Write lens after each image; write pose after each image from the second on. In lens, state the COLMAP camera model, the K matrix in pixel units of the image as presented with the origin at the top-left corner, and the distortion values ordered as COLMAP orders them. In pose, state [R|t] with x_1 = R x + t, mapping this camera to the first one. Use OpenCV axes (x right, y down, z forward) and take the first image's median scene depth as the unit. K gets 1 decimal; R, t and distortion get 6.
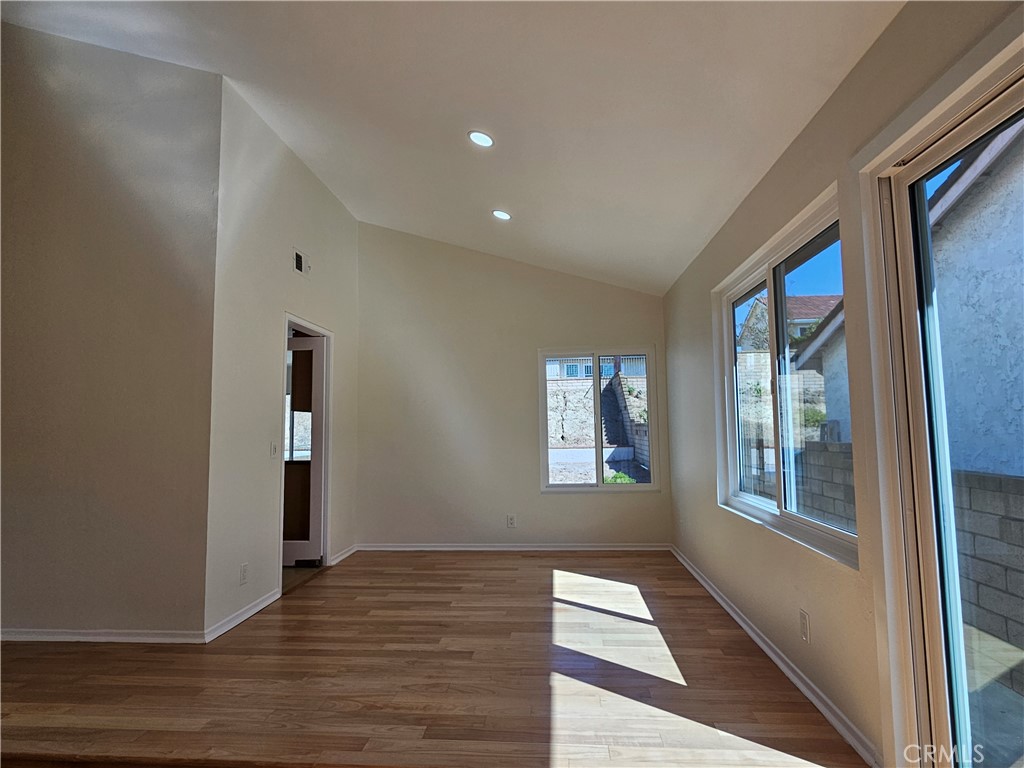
lens RADIAL K [[559.1, 0, 509.2], [0, 559.1, 379.9], [0, 0, 1]] dist [-0.001049, 0.001025]
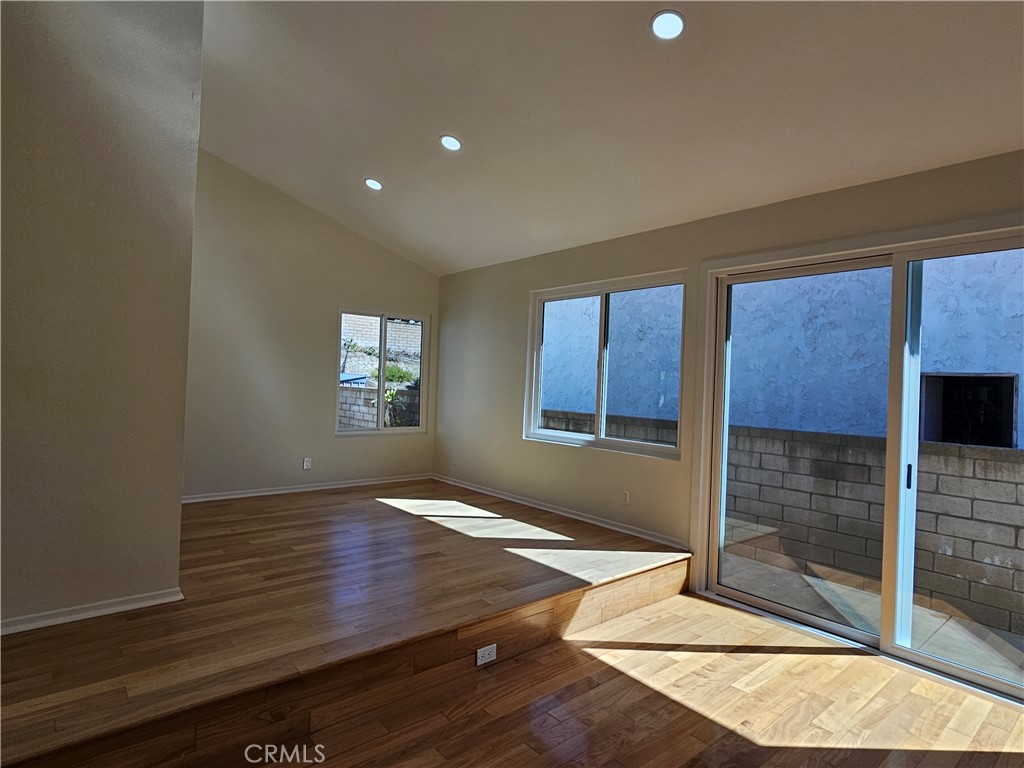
lens RADIAL K [[559.1, 0, 504.9], [0, 559.1, 380.2], [0, 0, 1]] dist [-0.001049, 0.001025]
pose [[0.711328, 0.043249, 0.701529, -0.622015], [-0.106585, 0.993200, 0.046843, 0.005643], [-0.694732, -0.108093, 0.711100, 0.001105]]
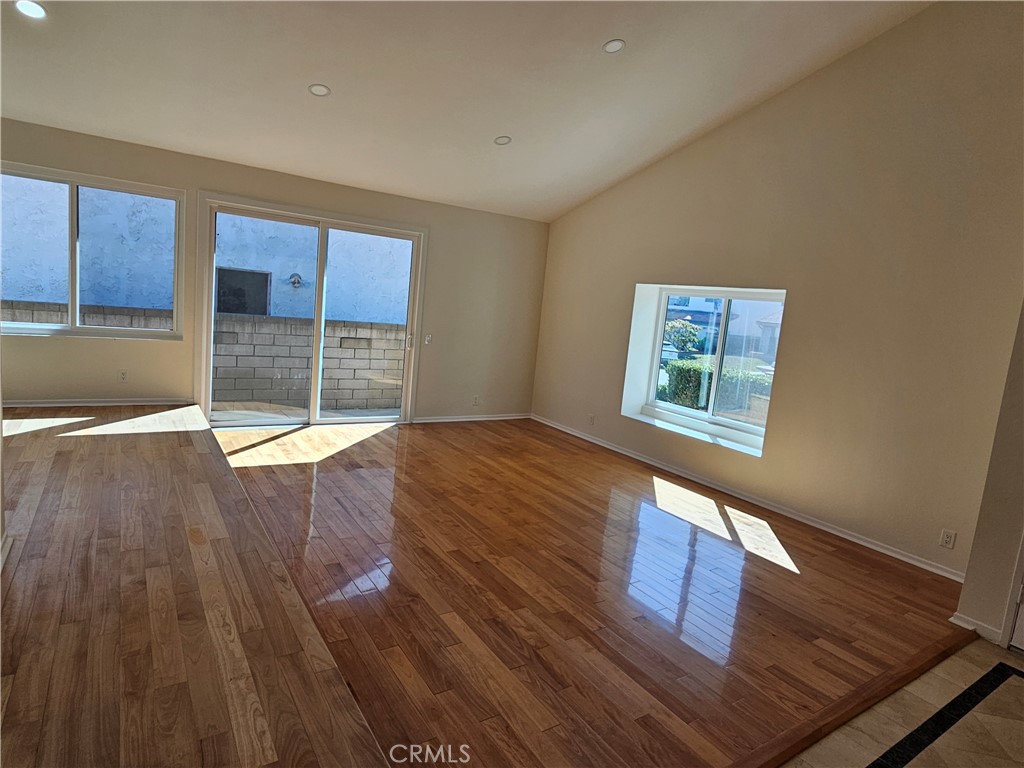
lens RADIAL K [[559.1, 0, 507.1], [0, 559.1, 380.2], [0, 0, 1]] dist [-0.001049, 0.001025]
pose [[-0.613345, -0.155199, 0.774416, -1.201962], [-0.156297, 0.984964, 0.073605, 0.035942], [-0.774195, -0.075893, -0.628380, 0.696844]]
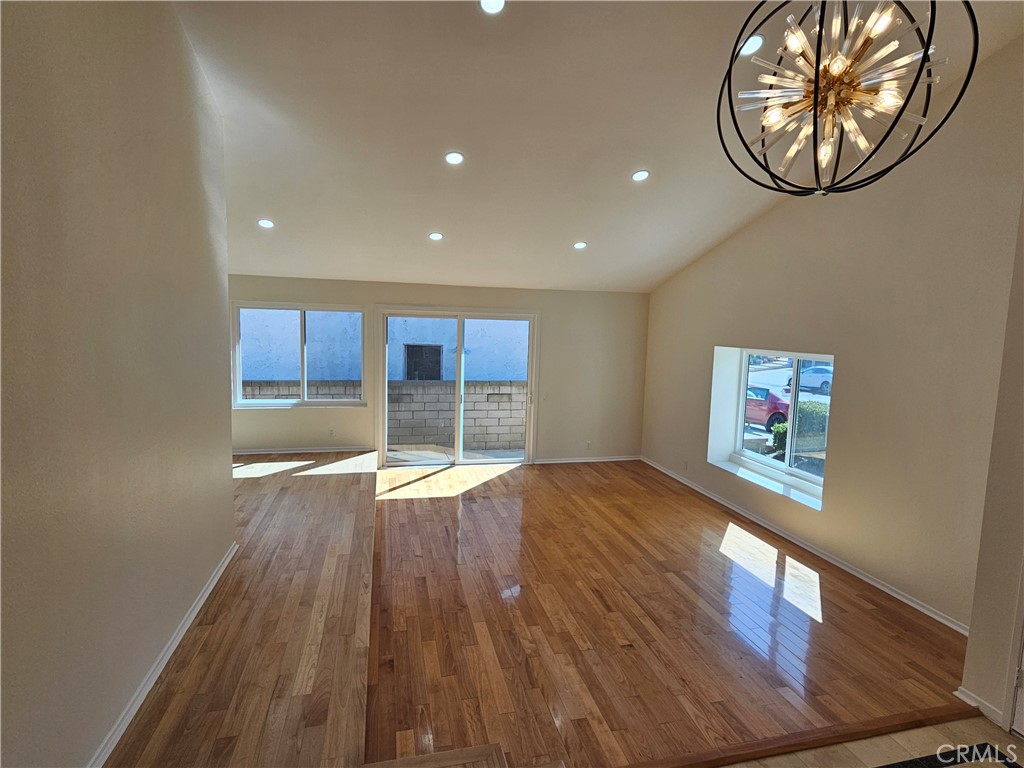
lens RADIAL K [[495.4, 0, 514.5], [0, 495.4, 385.0], [0, 0, 1]] dist [-0.001248, 0.002599]
pose [[-0.322587, -0.104156, 0.940792, -1.442754], [-0.109031, 0.991400, 0.072373, -0.089680], [-0.940239, -0.079229, -0.331169, 0.561461]]
